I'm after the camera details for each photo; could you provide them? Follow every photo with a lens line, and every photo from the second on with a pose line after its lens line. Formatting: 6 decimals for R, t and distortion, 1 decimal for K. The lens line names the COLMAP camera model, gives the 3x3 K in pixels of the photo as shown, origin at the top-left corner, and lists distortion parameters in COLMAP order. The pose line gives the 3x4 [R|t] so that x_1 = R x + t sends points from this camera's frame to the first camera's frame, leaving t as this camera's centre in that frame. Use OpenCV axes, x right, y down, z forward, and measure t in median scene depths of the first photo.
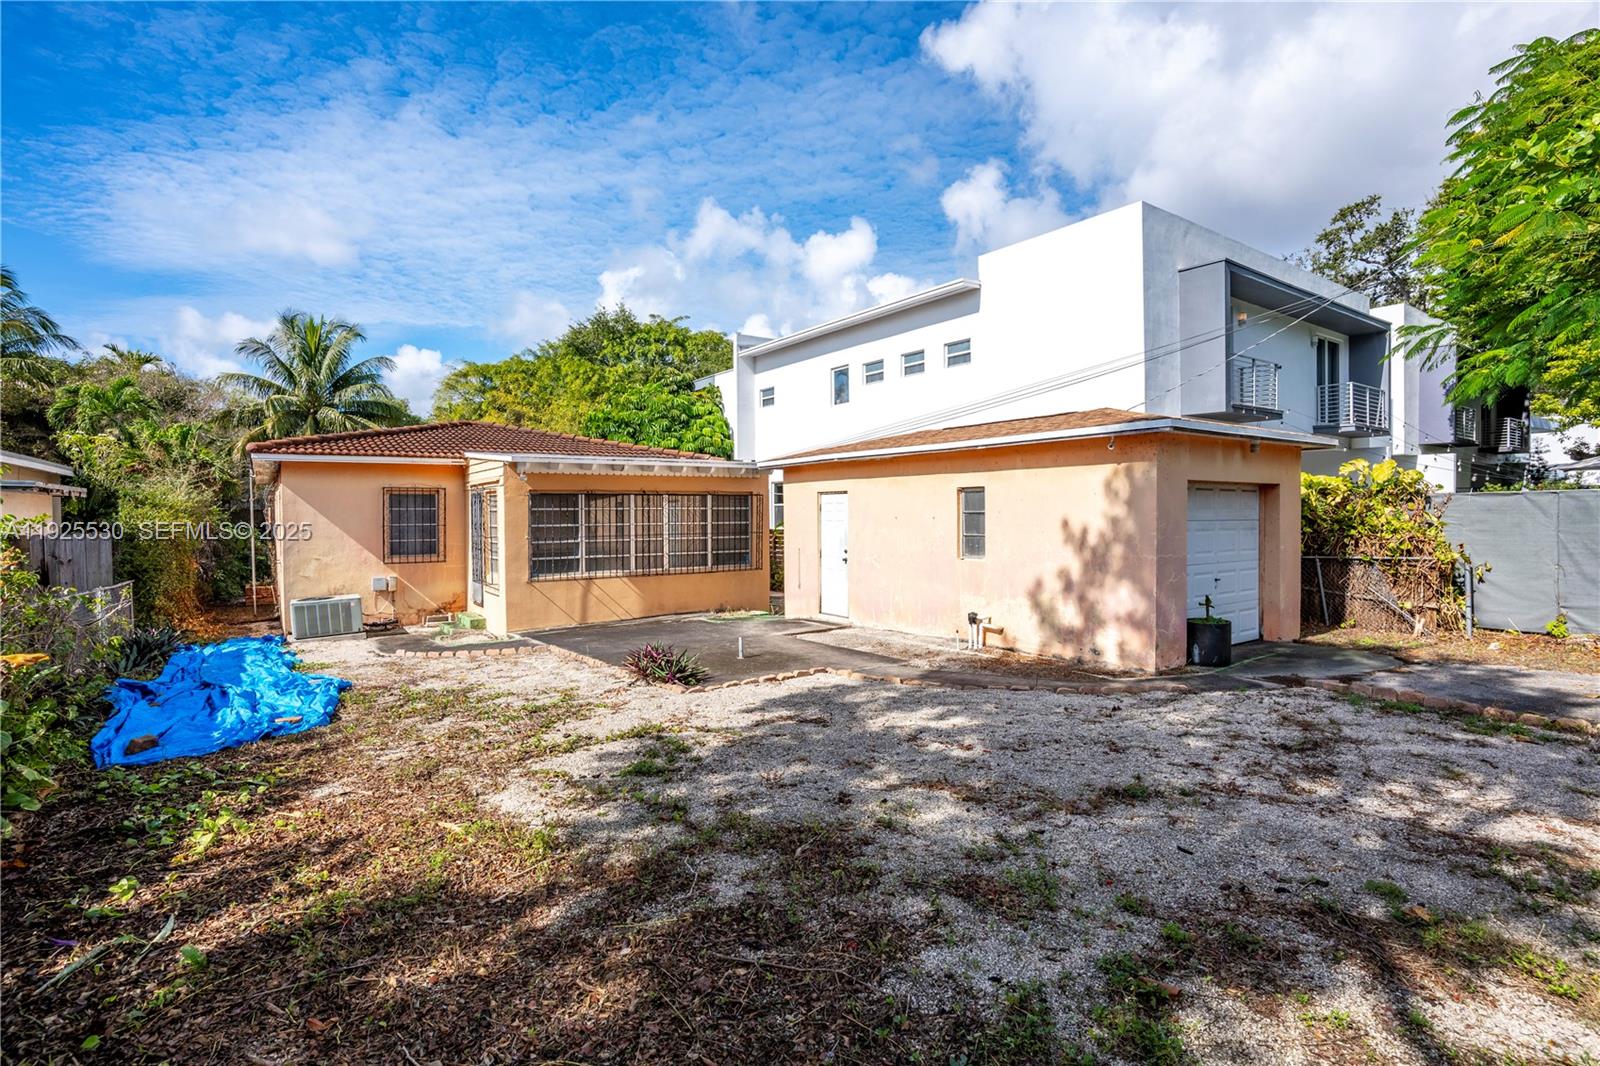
lens RADIAL K [[731.4, 0, 794.2], [0, 731.4, 558.6], [0, 0, 1]] dist [-0.048248, 0.014929]
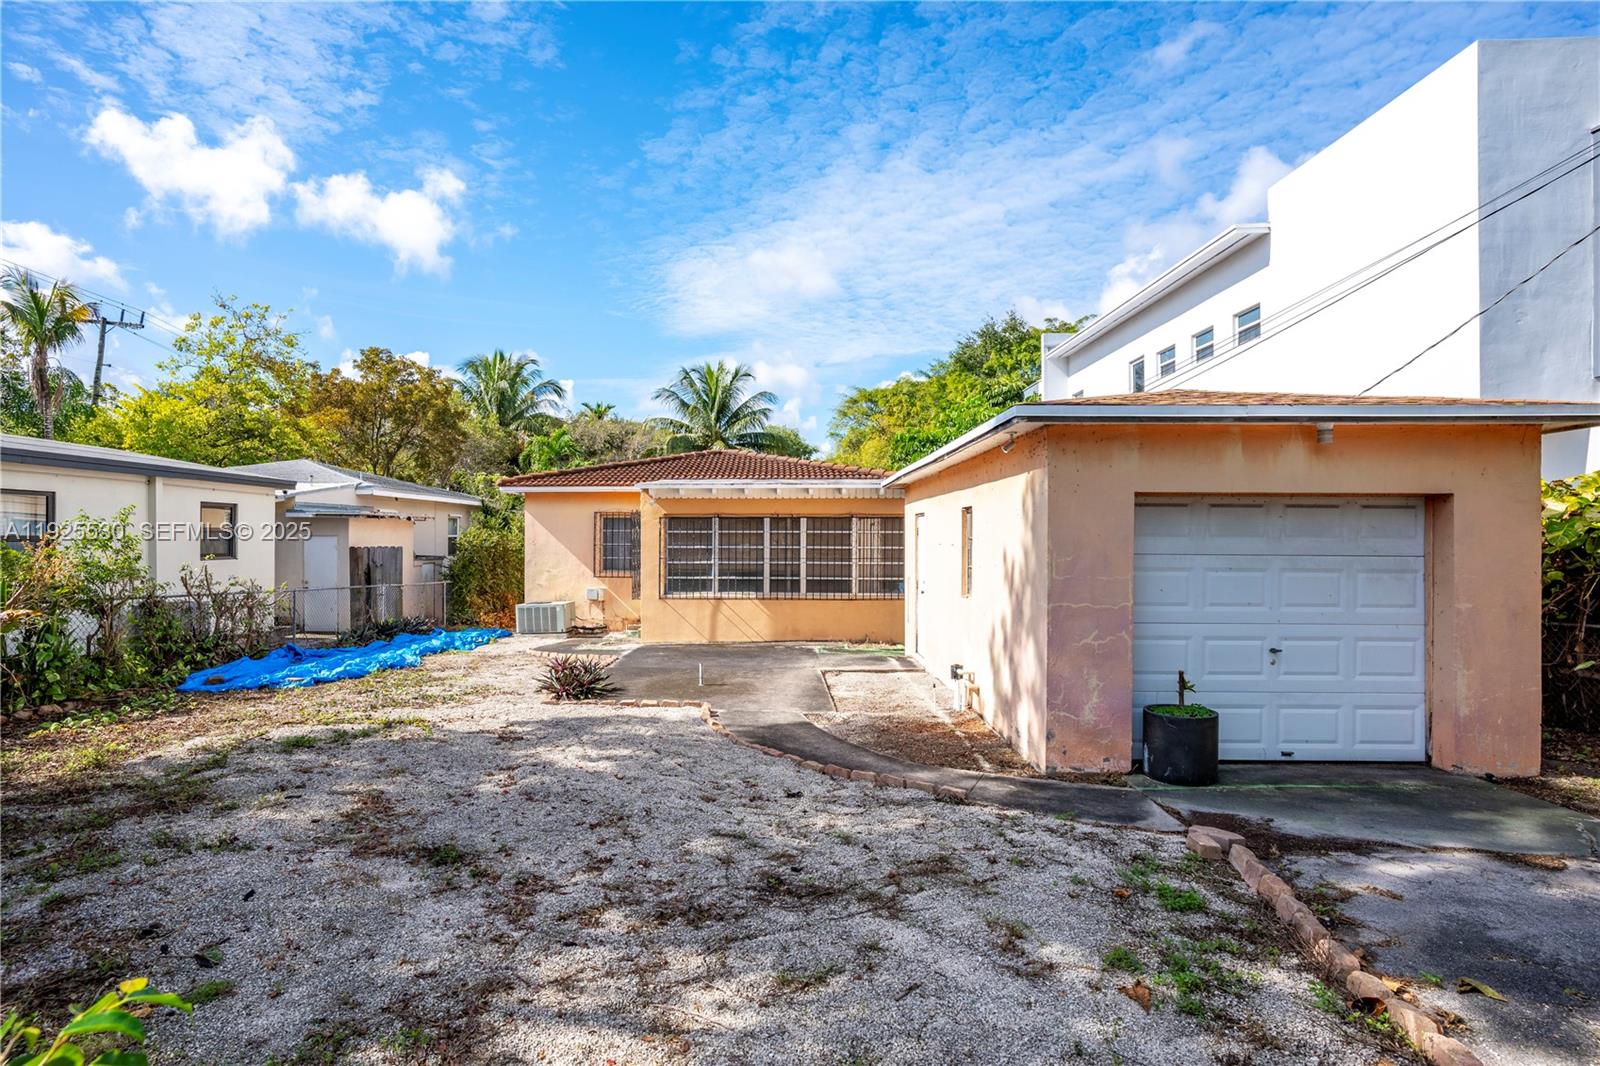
lens RADIAL K [[788.0, 0, 797.8], [0, 788.0, 536.9], [0, 0, 1]] dist [-0.082051, 0.038266]
pose [[0.809294, 0.009712, -0.587324, 0.436362], [-0.045219, 0.997926, -0.045807, -0.013357], [0.585661, 0.063630, 0.808055, 0.149005]]
